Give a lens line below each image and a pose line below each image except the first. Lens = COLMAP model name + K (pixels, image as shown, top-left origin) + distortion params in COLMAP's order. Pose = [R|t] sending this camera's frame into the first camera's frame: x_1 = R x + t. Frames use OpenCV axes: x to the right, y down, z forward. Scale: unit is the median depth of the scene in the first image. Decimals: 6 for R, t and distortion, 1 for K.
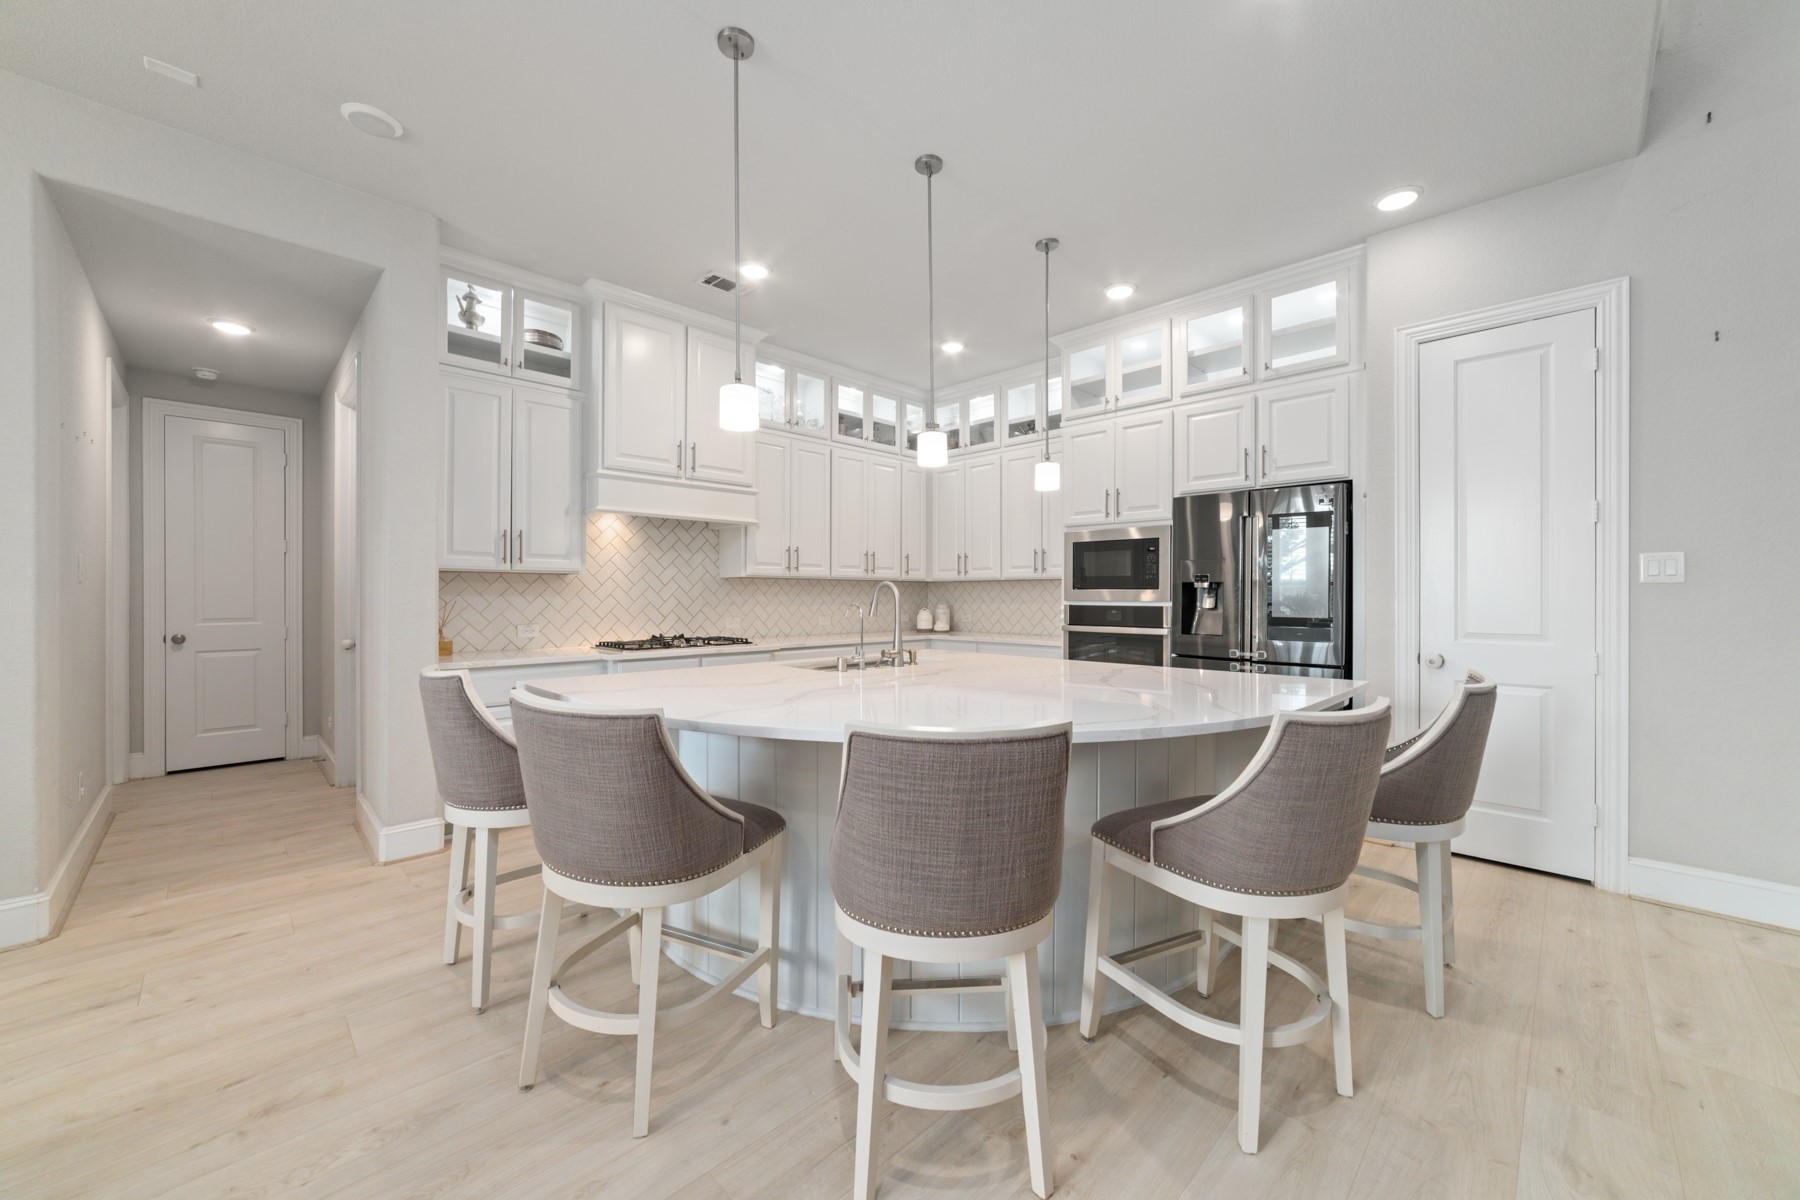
lens RADIAL K [[693.4, 0, 899.0], [0, 693.4, 595.9], [0, 0, 1]] dist [-0.010800, 0.002409]
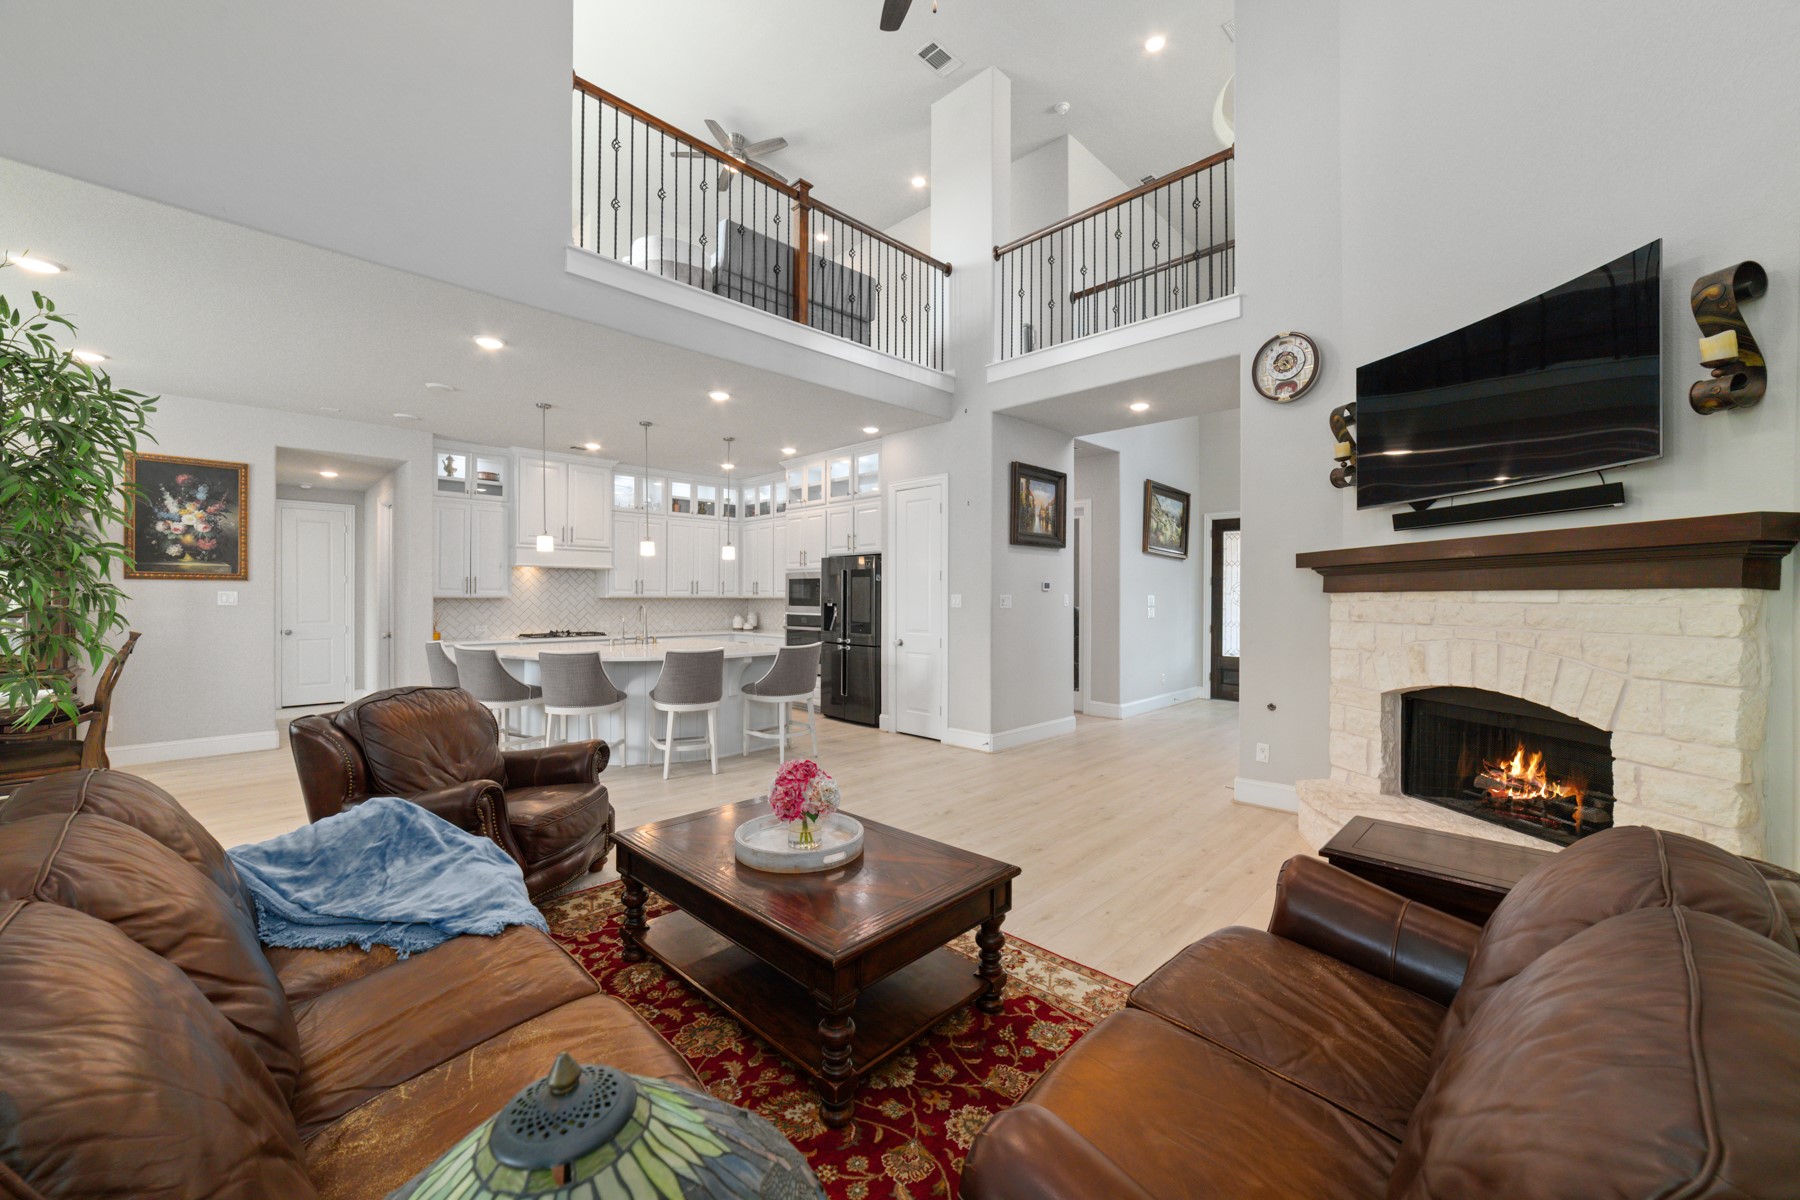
lens RADIAL K [[693.4, 0, 890.6], [0, 693.4, 598.3], [0, 0, 1]] dist [-0.010800, 0.002409]
pose [[0.999949, 0.001300, -0.010047, 0.568040], [-0.001285, 0.999998, 0.001454, -0.033041], [0.010049, -0.001441, 0.999948, -0.828826]]
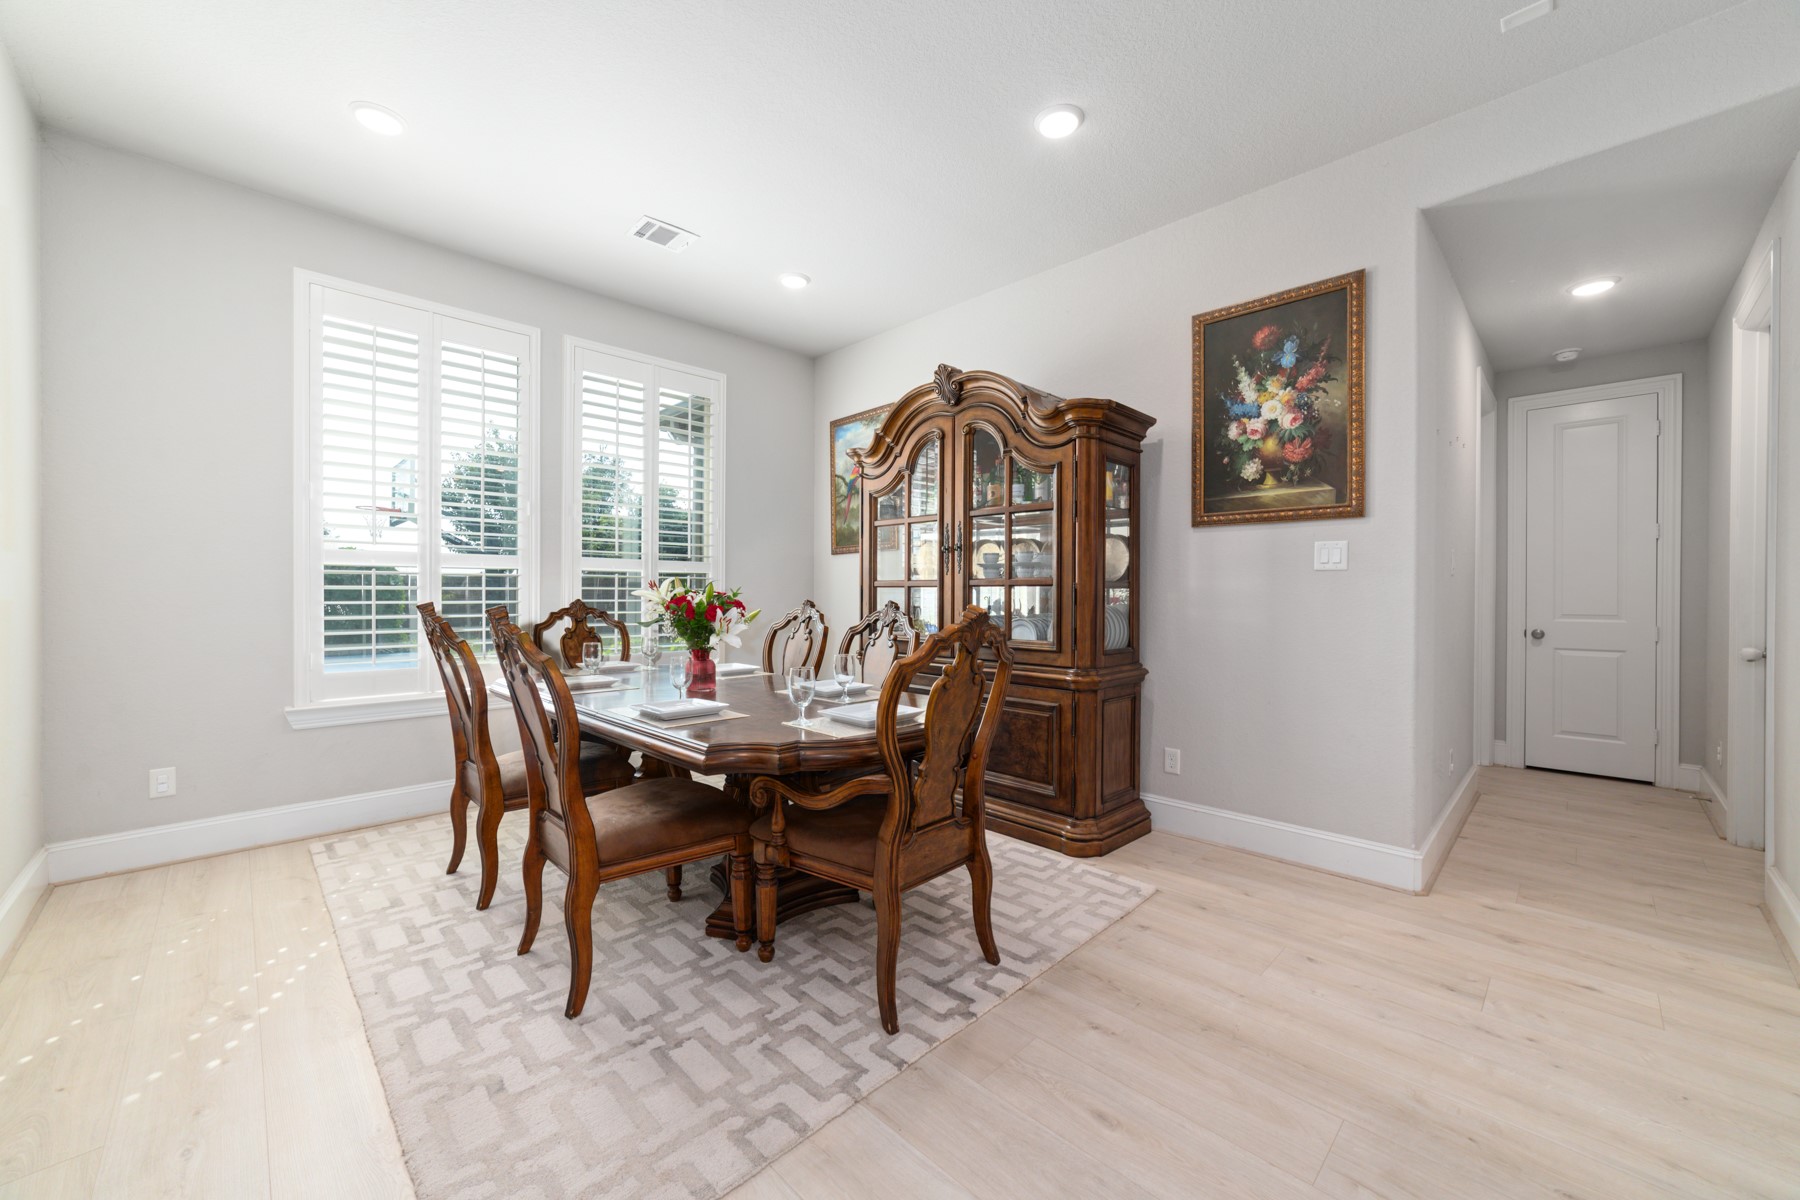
lens RADIAL K [[693.4, 0, 913.3], [0, 693.4, 593.5], [0, 0, 1]] dist [-0.010800, 0.002409]
pose [[0.017751, 0.002695, -0.999839, -0.082965], [-0.006981, 0.999972, 0.002572, 0.008880], [0.999818, 0.006934, 0.017770, 0.091578]]
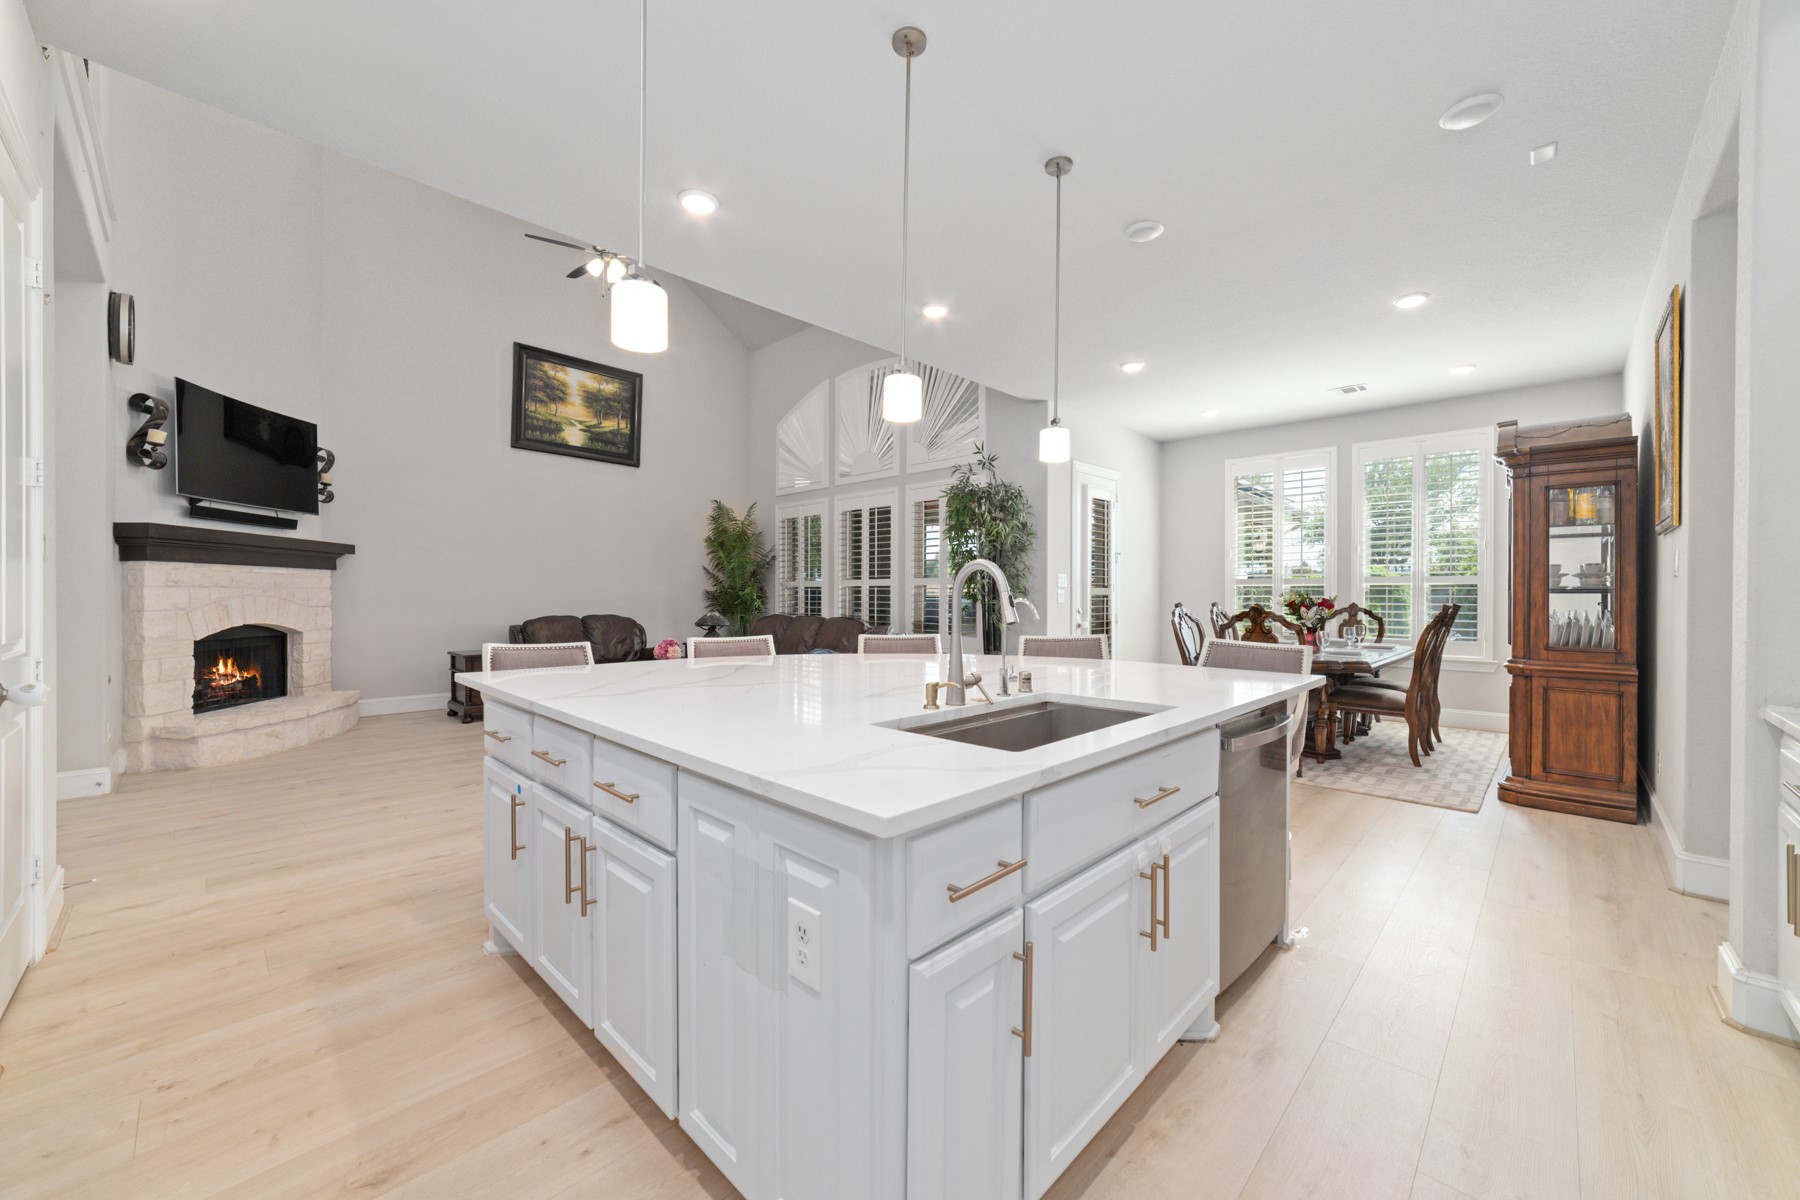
lens RADIAL K [[693.4, 0, 890.1], [0, 693.4, 595.2], [0, 0, 1]] dist [-0.010800, 0.002409]
pose [[-0.999812, -0.003326, -0.019094, 0.050102], [-0.003434, 0.999978, 0.005605, 0.001803], [0.019075, 0.005670, -0.999802, 1.182357]]
